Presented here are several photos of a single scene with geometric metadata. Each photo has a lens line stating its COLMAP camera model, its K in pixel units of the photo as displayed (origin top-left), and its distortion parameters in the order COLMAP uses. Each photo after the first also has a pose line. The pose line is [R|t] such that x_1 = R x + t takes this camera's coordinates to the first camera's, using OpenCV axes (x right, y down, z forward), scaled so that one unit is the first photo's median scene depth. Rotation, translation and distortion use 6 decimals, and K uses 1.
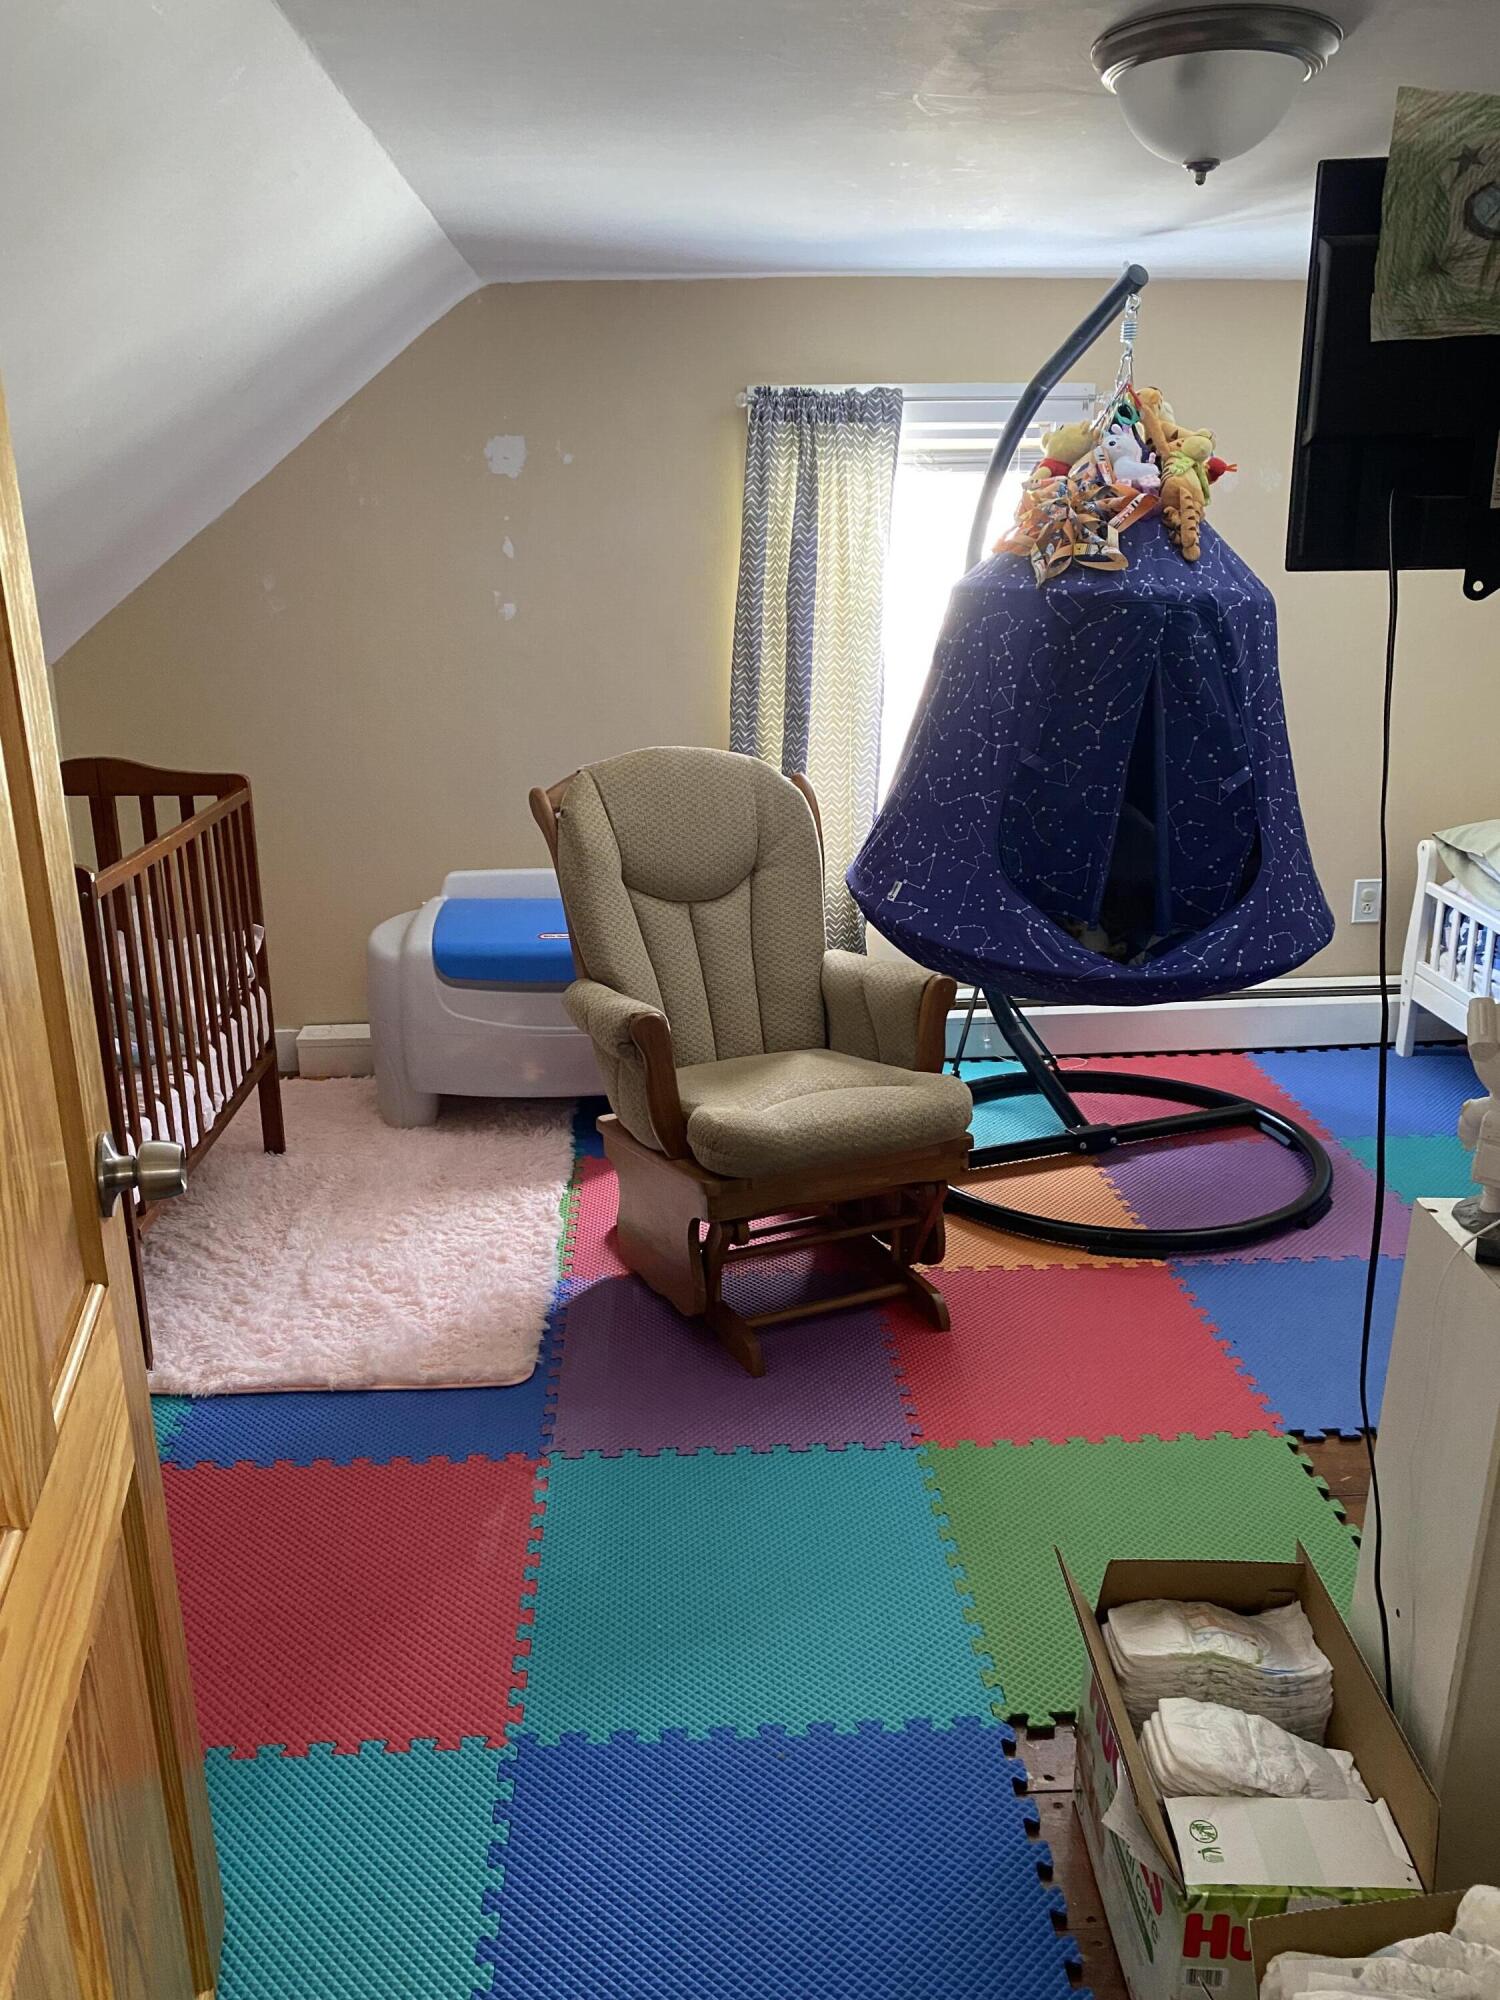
lens RADIAL K [[1519.5, 0, 750.0], [0, 1519.5, 1000.0], [0, 0, 1]] dist [0.003879, -0.019251]
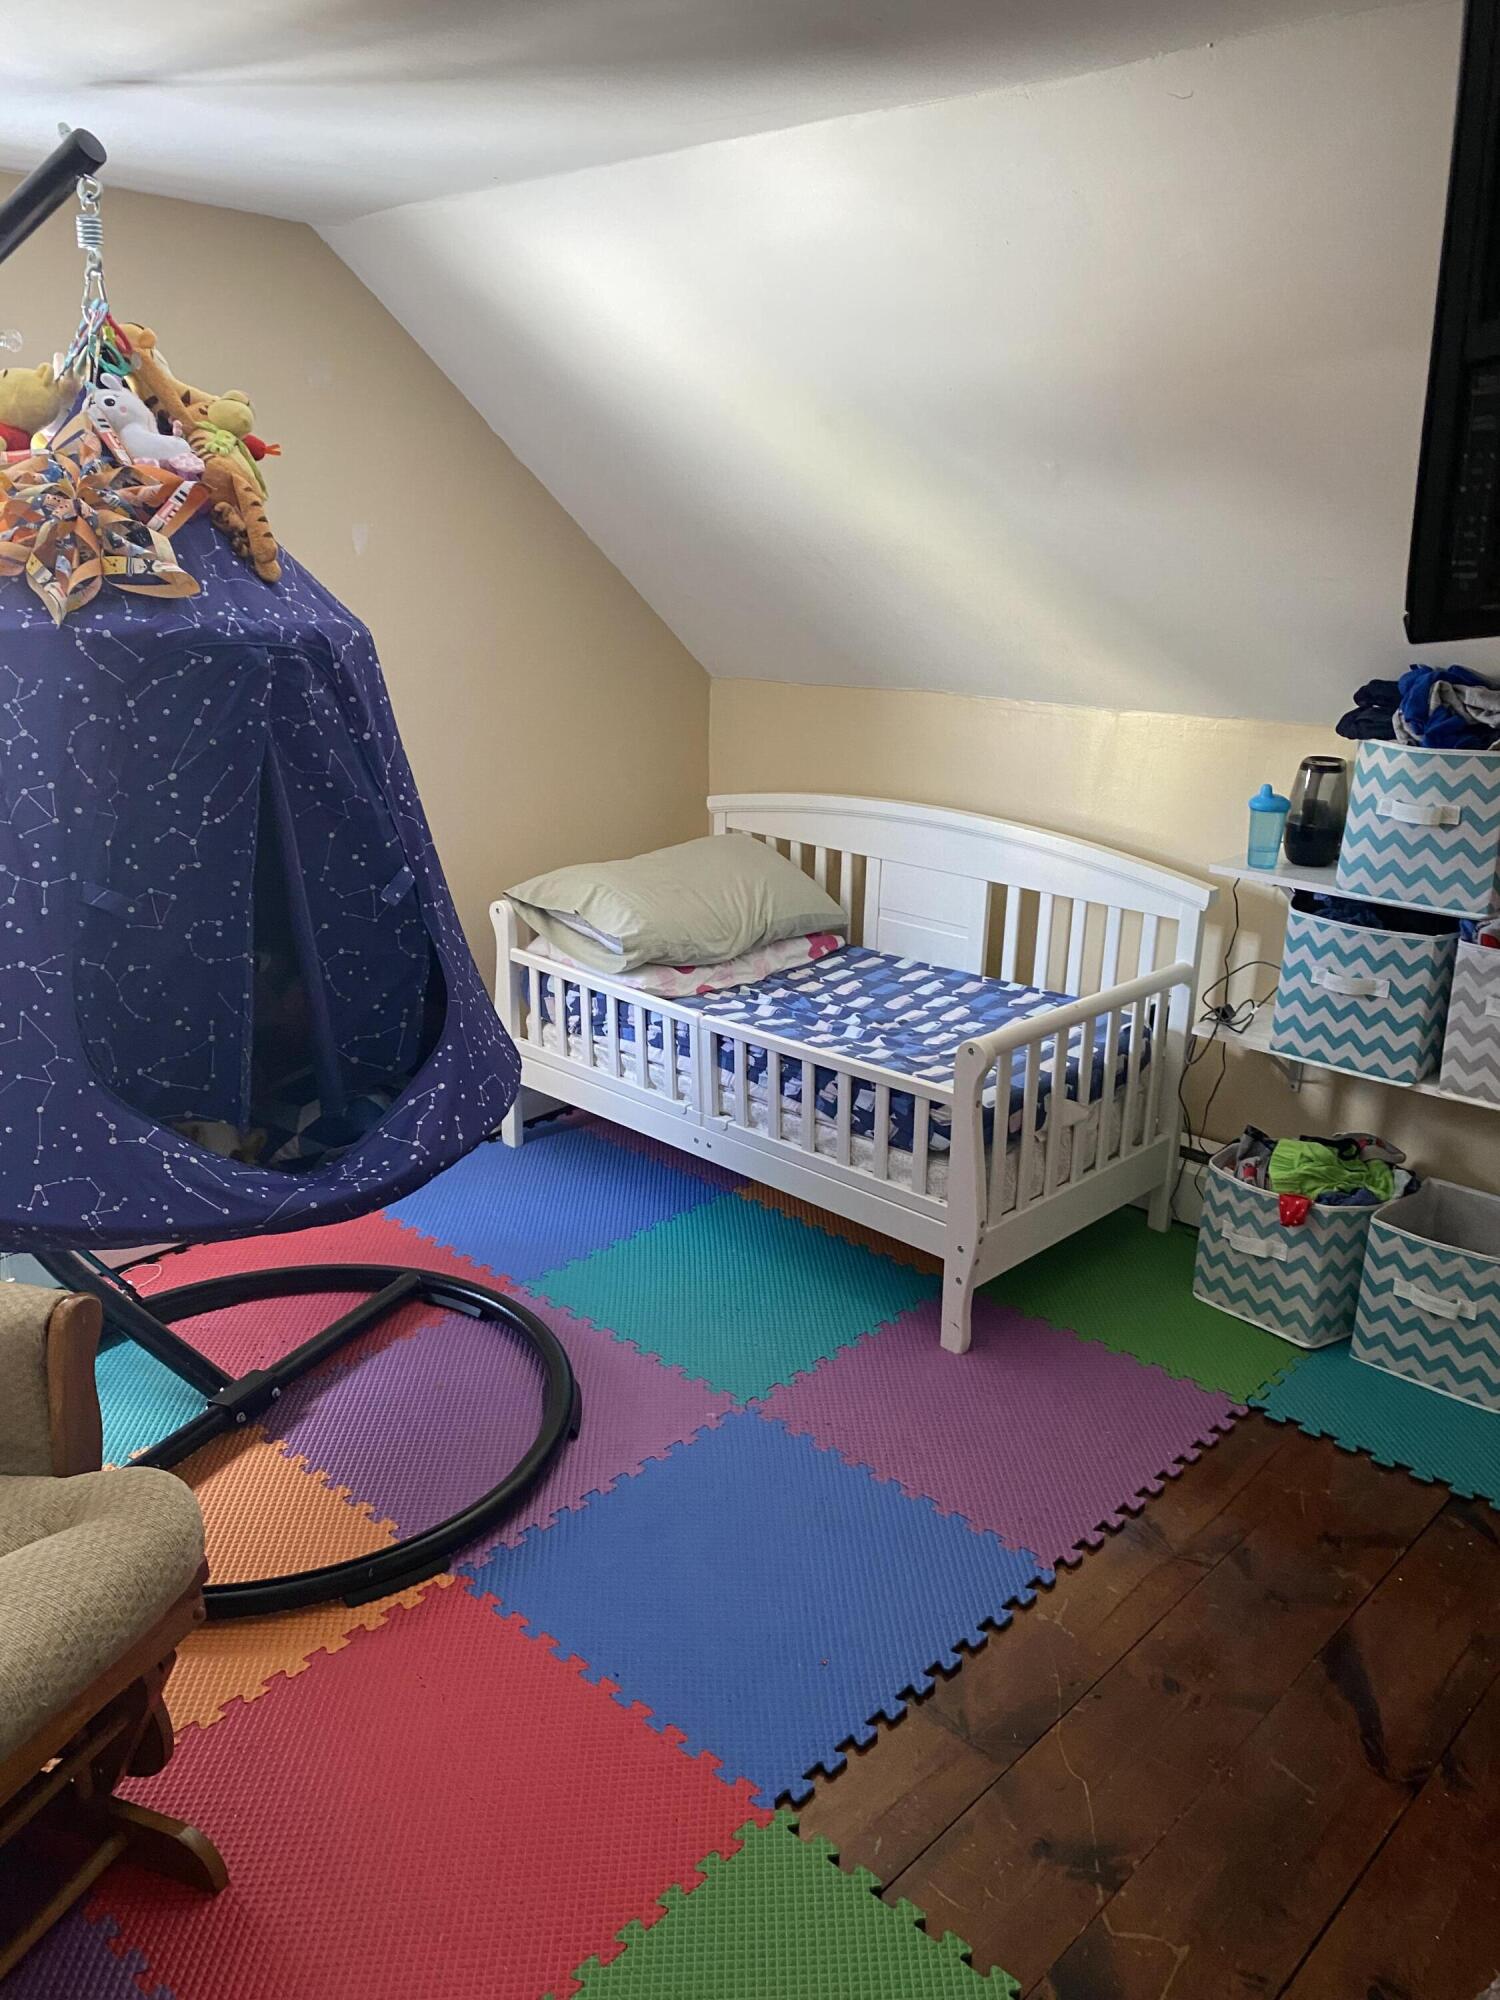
lens RADIAL K [[1556.2, 0, 750.0], [0, 1556.2, 1000.0], [0, 0, 1]] dist [0.088984, -0.158689]
pose [[0.730444, -0.184264, 0.657646, -0.055942], [0.187793, 0.979989, 0.065999, -0.108836], [-0.656647, 0.075293, 0.750431, 0.335022]]
